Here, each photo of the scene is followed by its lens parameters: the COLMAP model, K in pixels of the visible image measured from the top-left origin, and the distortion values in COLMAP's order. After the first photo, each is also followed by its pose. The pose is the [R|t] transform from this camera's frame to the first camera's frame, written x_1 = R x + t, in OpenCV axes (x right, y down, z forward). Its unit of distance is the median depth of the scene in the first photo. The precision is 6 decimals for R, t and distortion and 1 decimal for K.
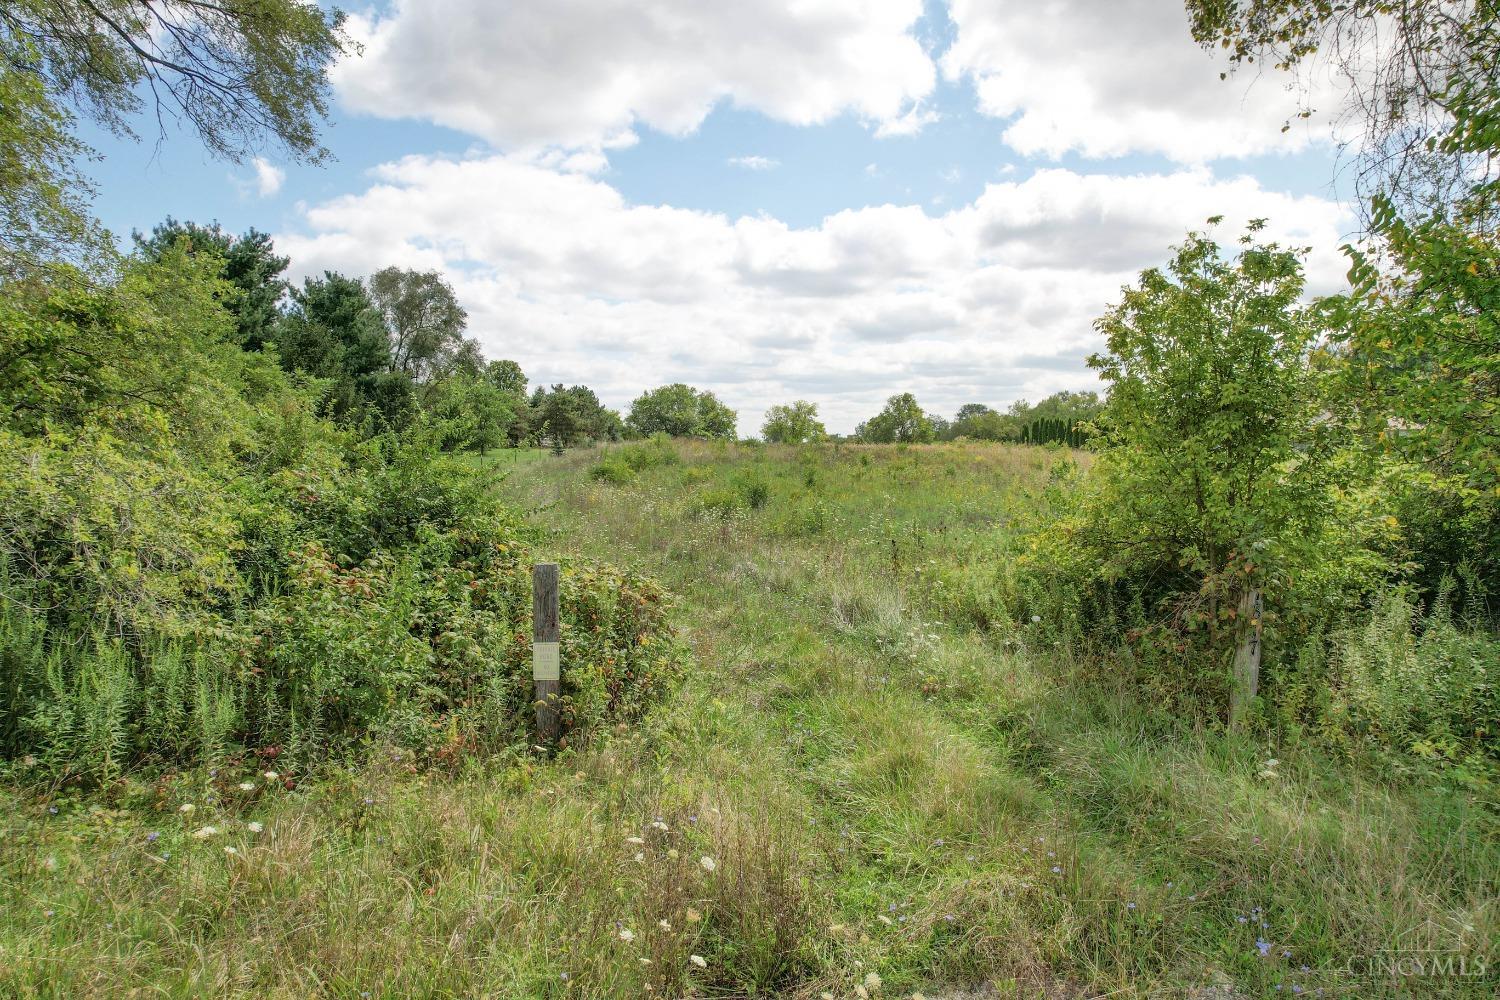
lens RADIAL K [[983.4, 0, 754.9], [0, 983.4, 498.6], [0, 0, 1]] dist [-0.093488, 0.092635]
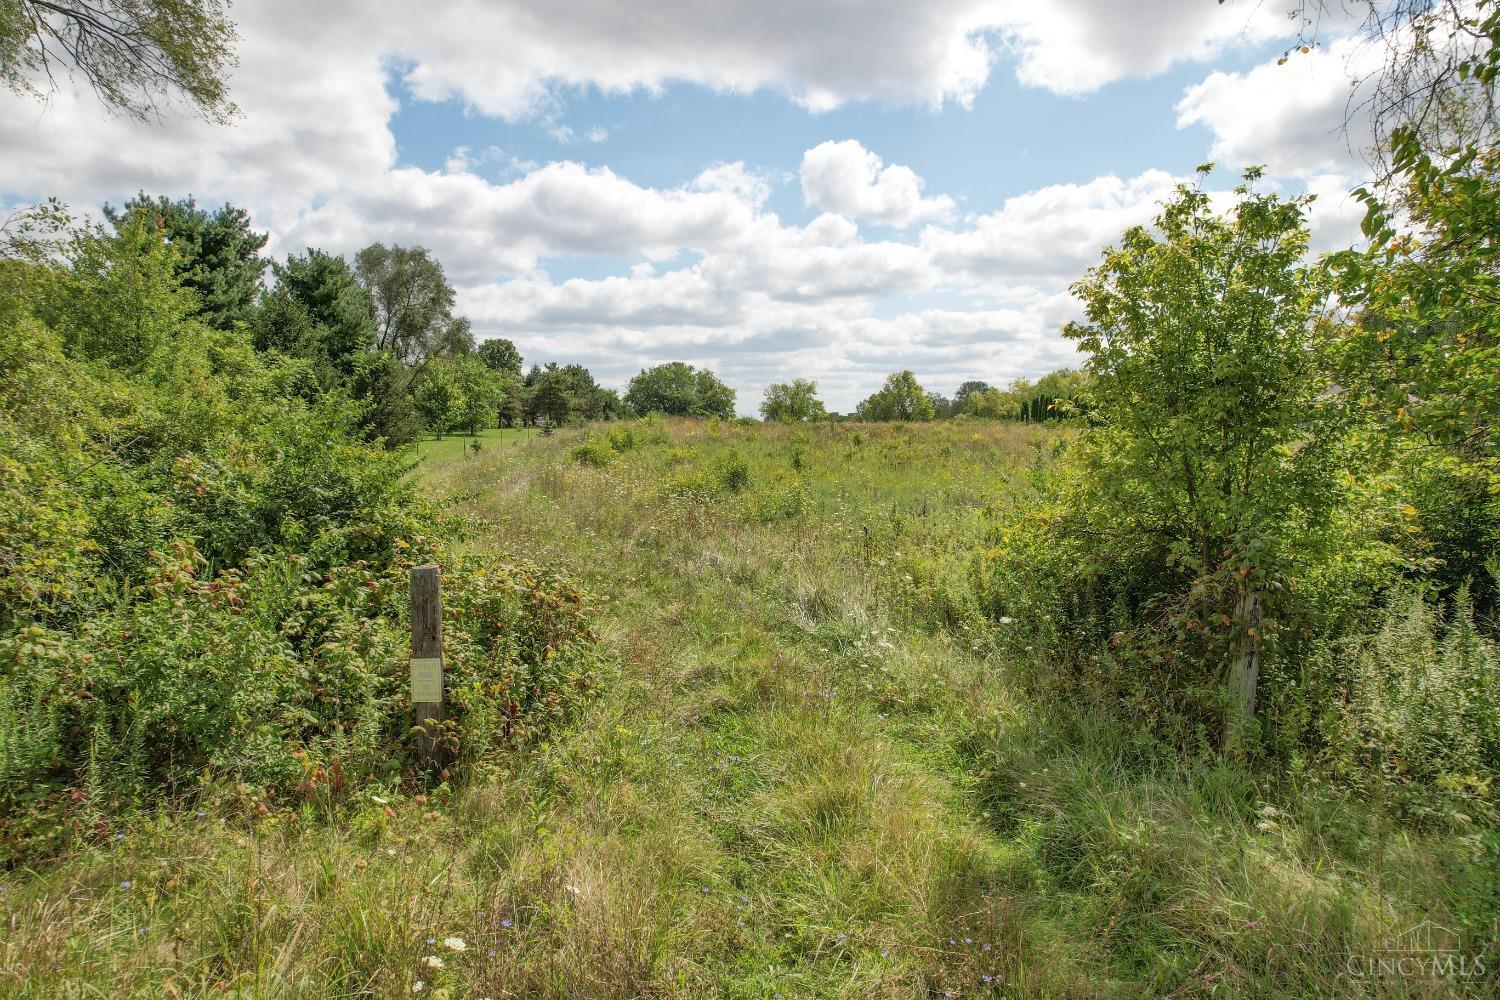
lens RADIAL K [[954.4, 0, 775.3], [0, 954.4, 481.4], [0, 0, 1]] dist [-0.082792, 0.079751]
pose [[0.999990, -0.004522, 0.000047, 0.076704], [0.004521, 0.999964, 0.007149, -0.011002], [-0.000079, -0.007149, 0.999974, 0.134526]]
